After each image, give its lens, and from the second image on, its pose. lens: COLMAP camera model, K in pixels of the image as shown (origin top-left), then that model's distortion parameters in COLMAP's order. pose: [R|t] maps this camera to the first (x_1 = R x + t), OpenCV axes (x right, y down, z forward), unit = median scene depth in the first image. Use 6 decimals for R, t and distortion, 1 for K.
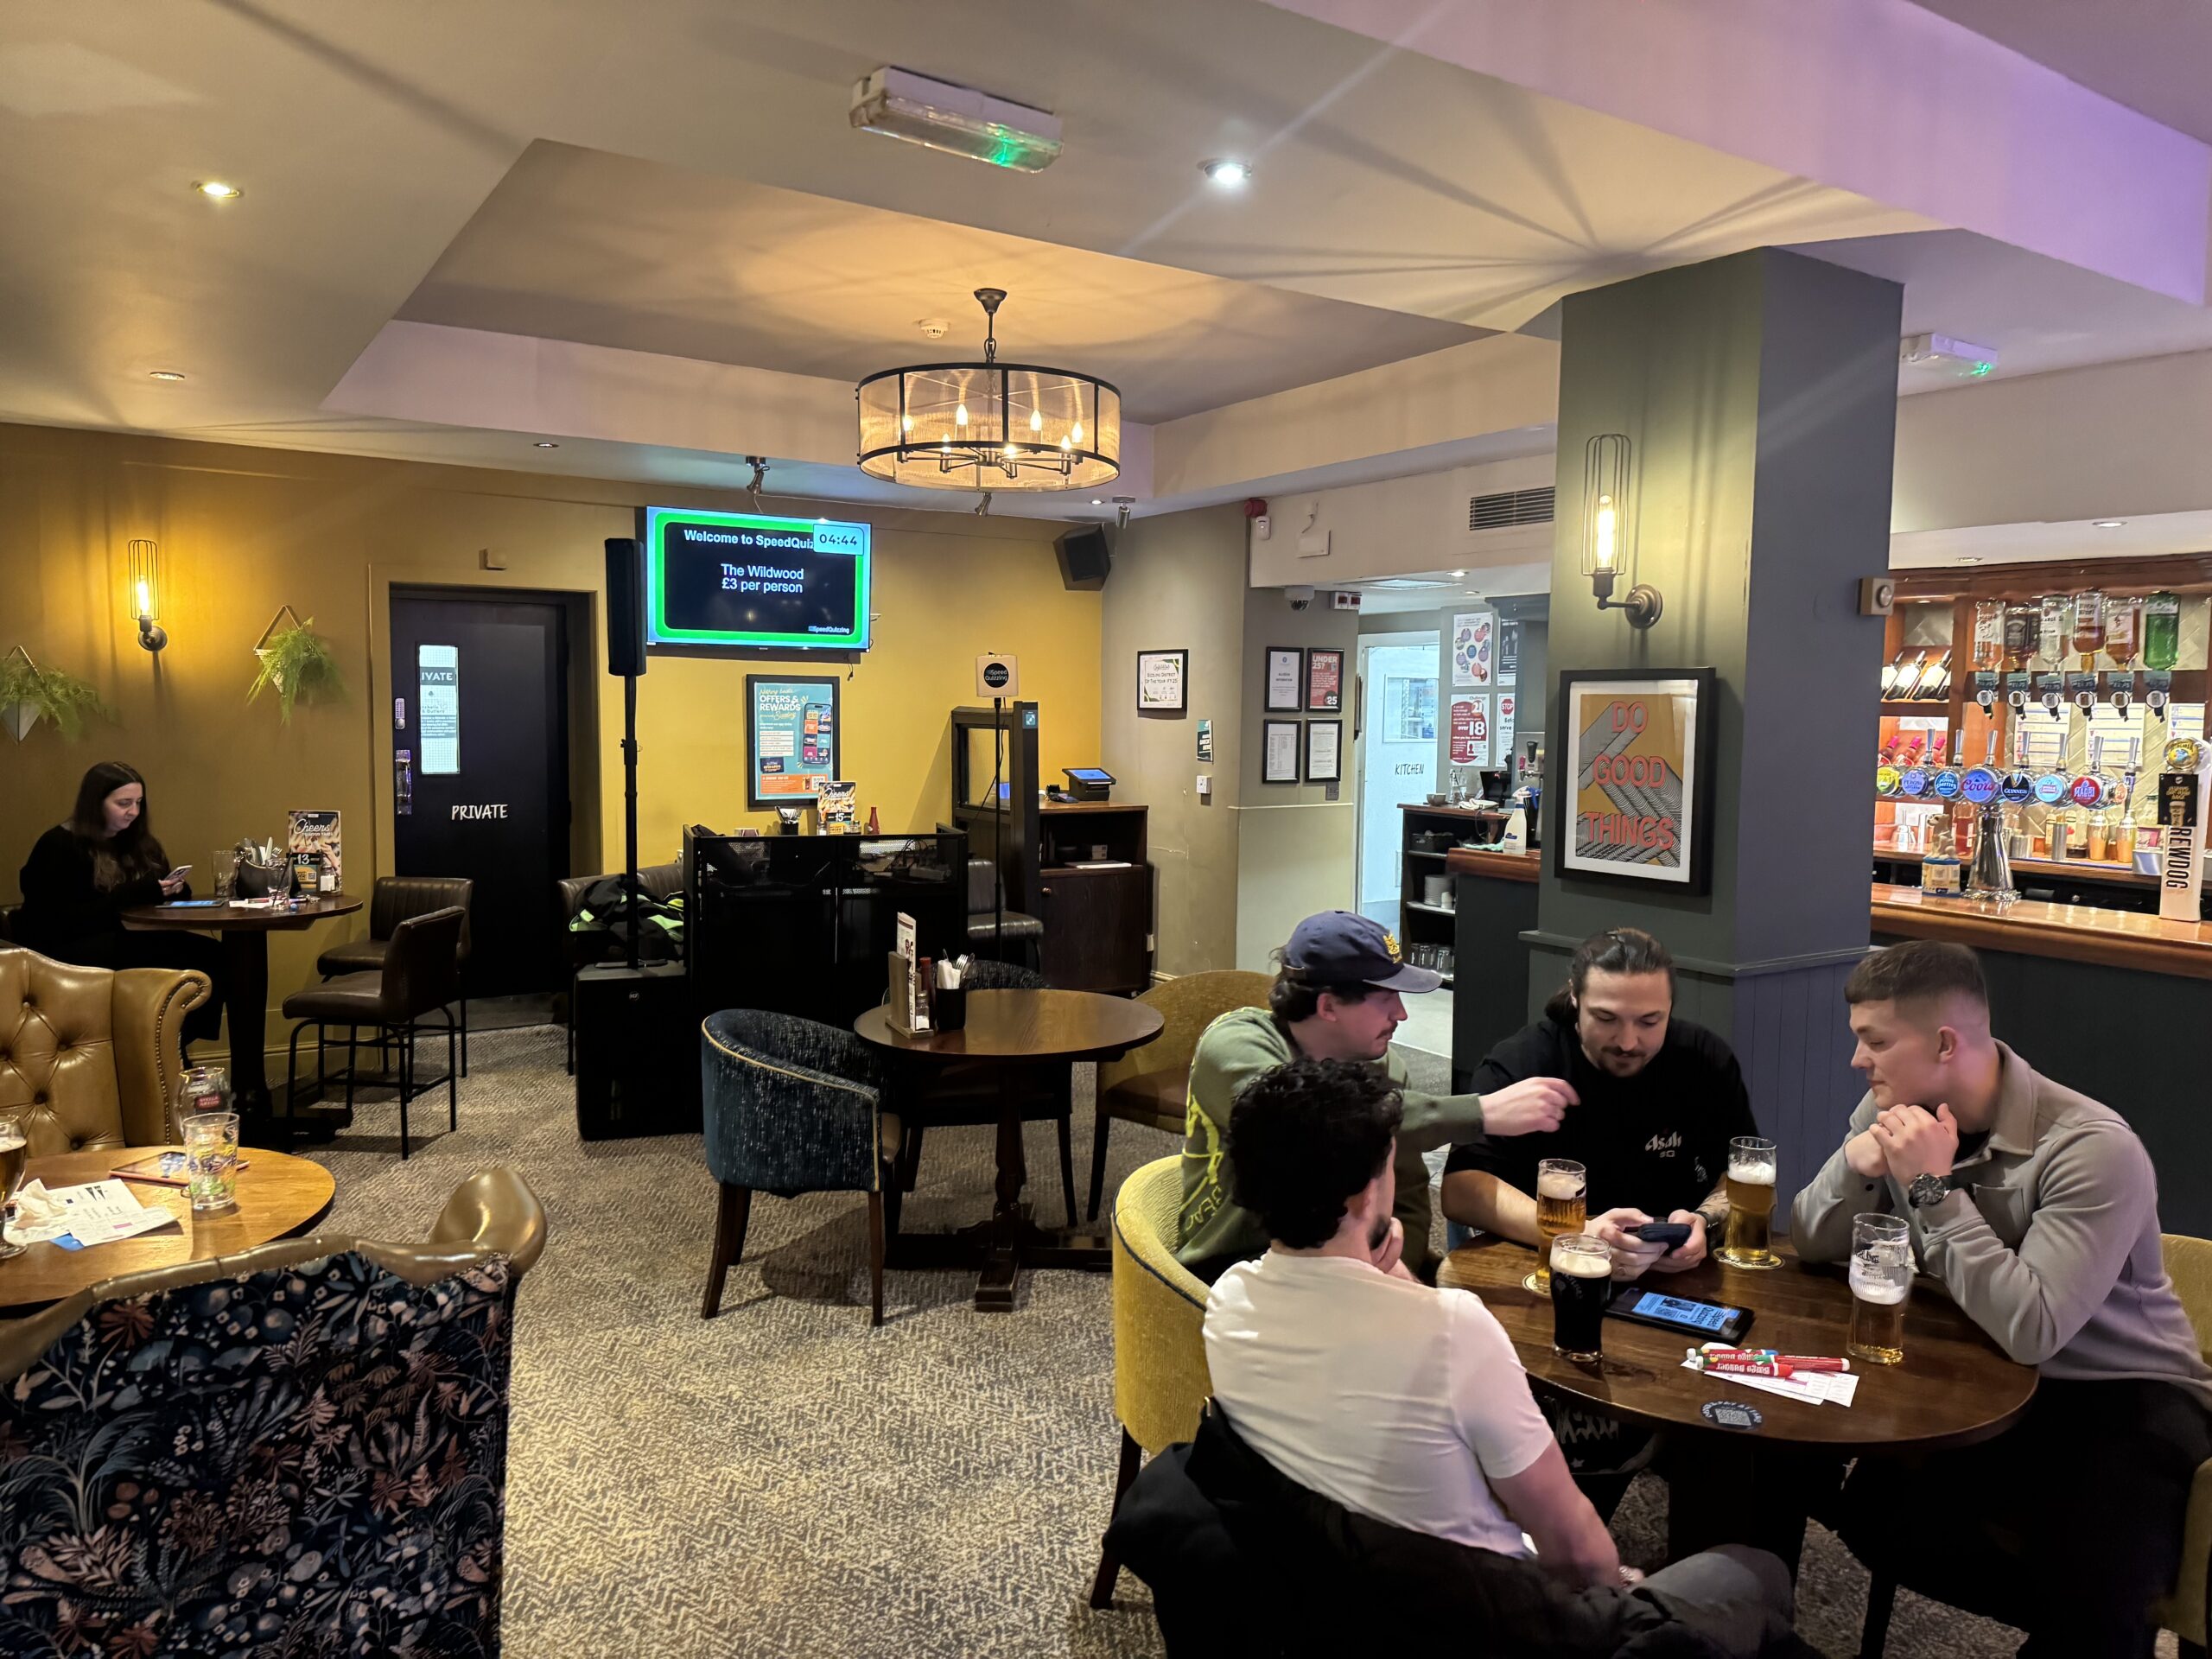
lens RADIAL K [[1550.0, 0, 1116.9], [0, 1550.0, 825.7], [0, 0, 1]] dist [0.112801, -0.173042]
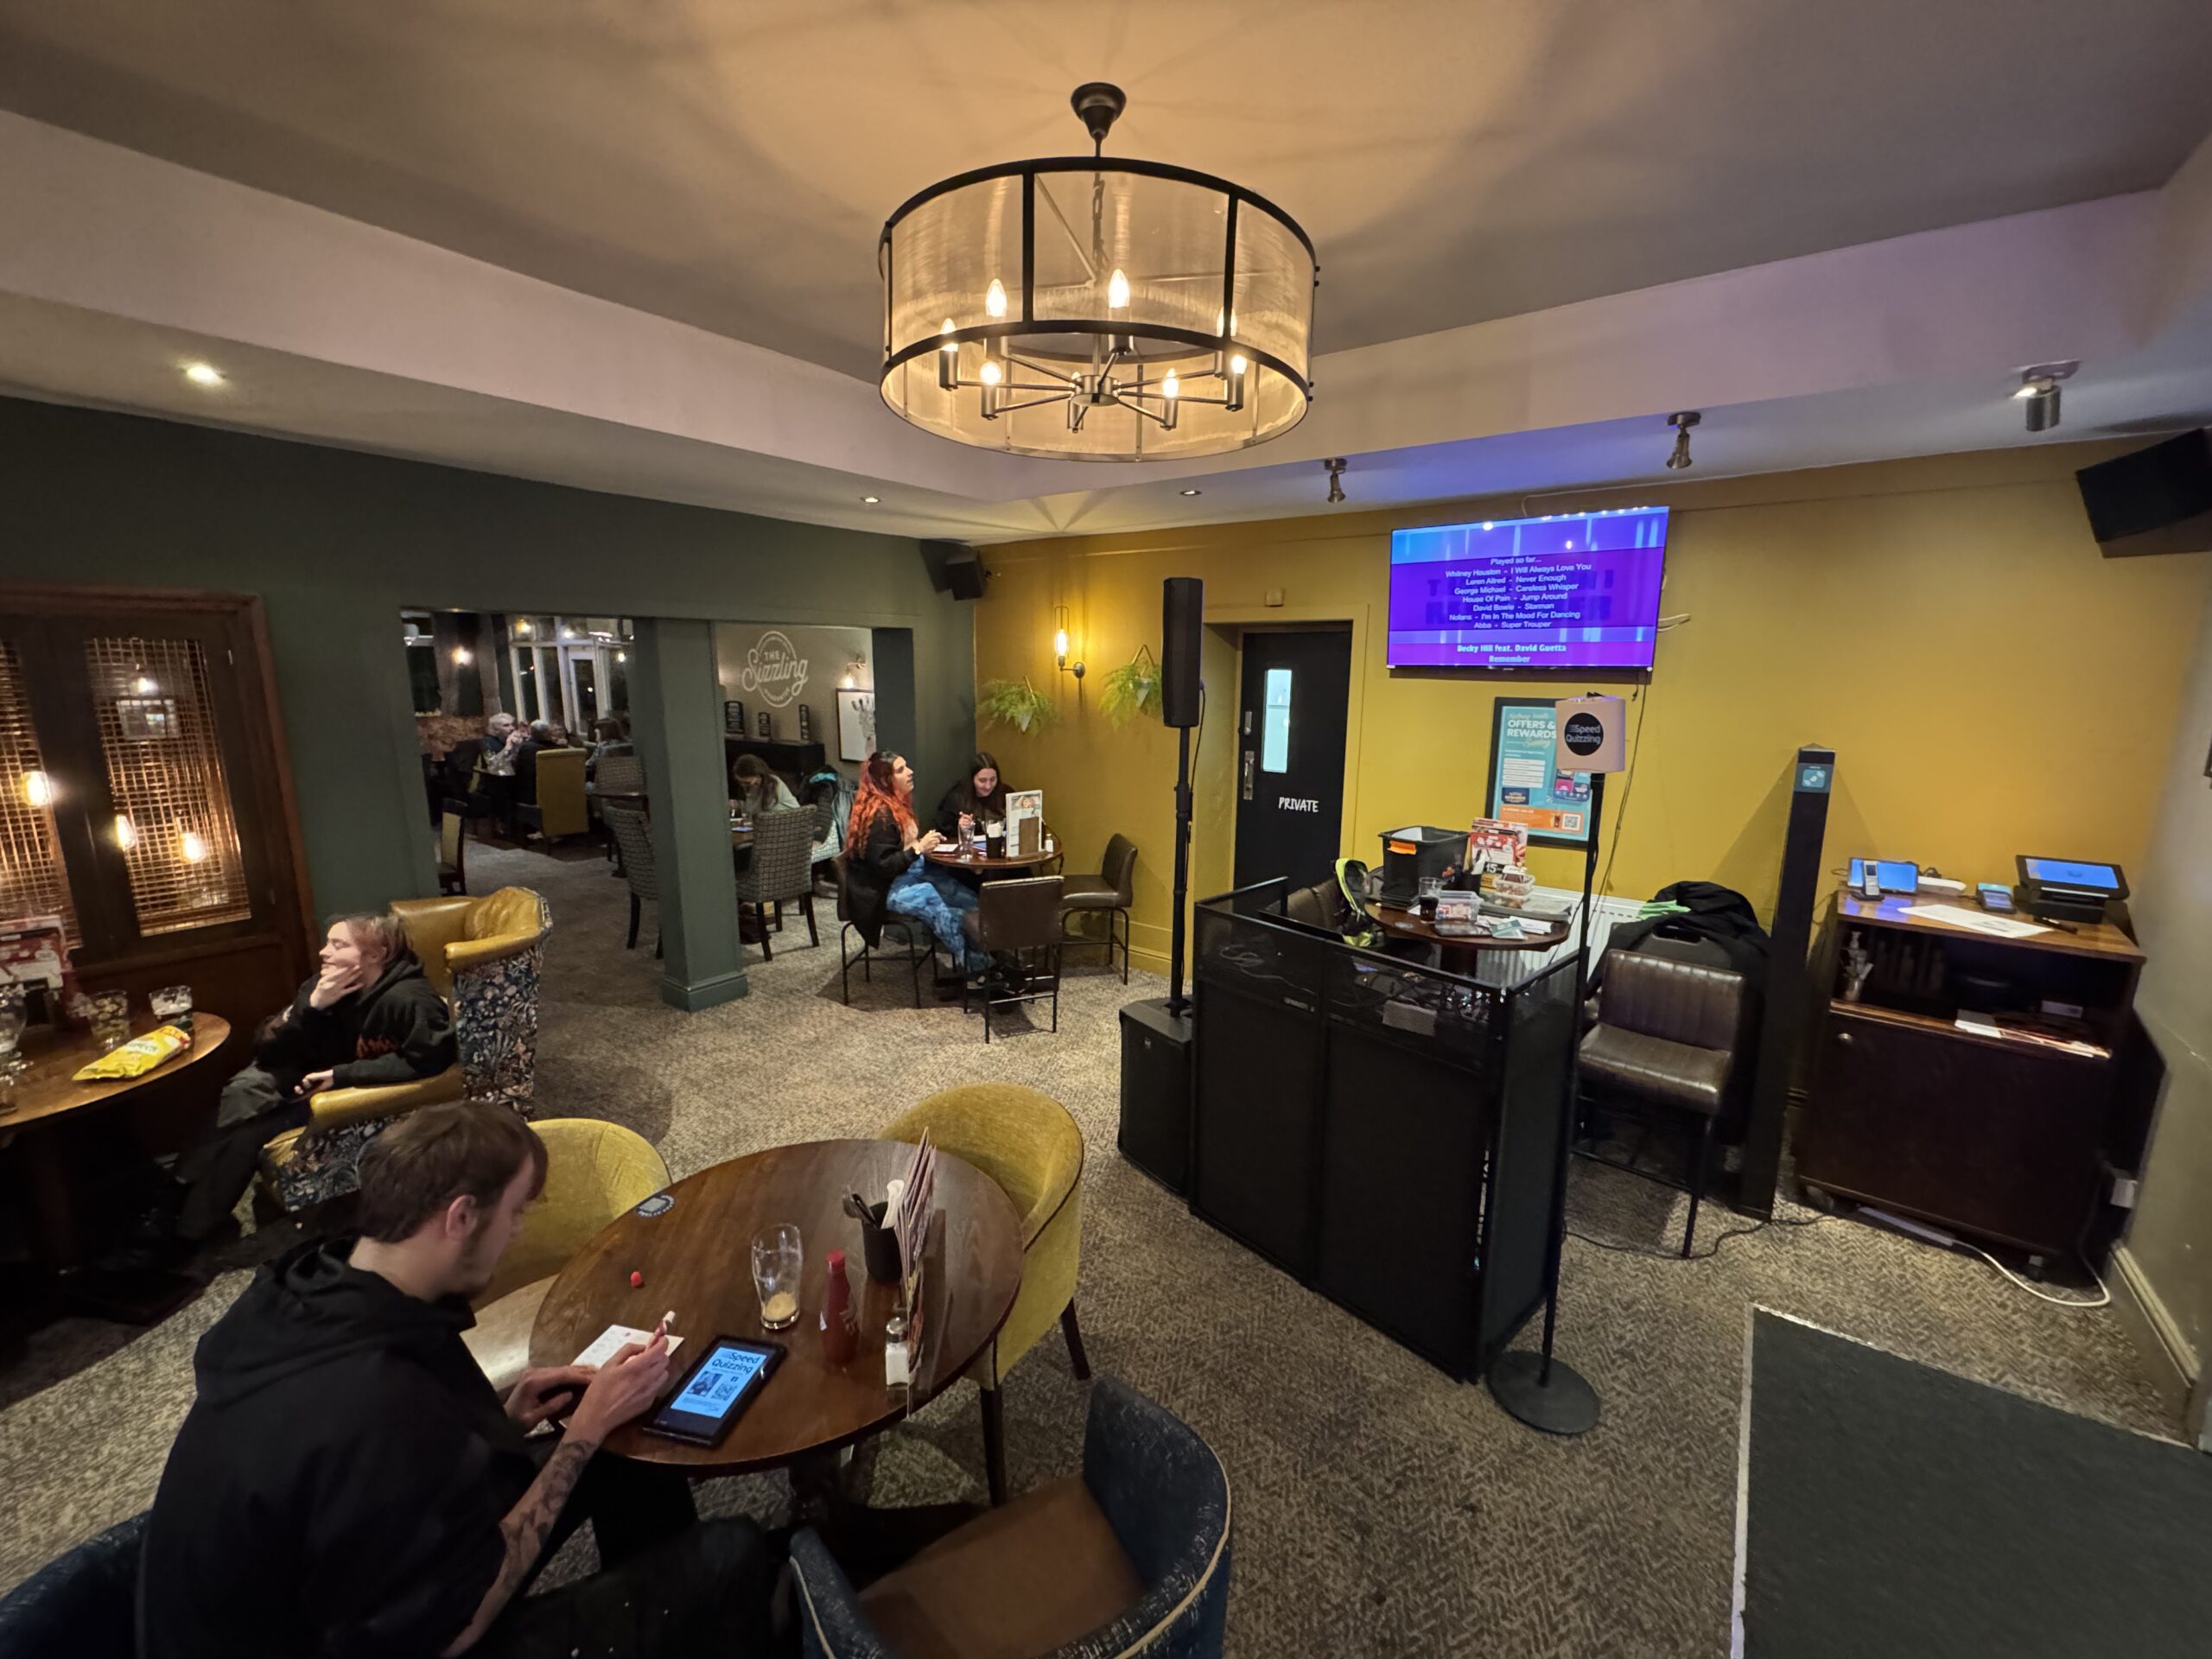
lens RADIAL K [[874.1, 0, 1098.2], [0, 874.1, 829.6], [0, 0, 1]] dist [-0.001776, -0.000423]
pose [[0.331521, 0.166942, -0.928560, 0.180838], [-0.073287, 0.985803, 0.151068, -0.079303], [0.940597, 0.017969, 0.339049, 0.592958]]
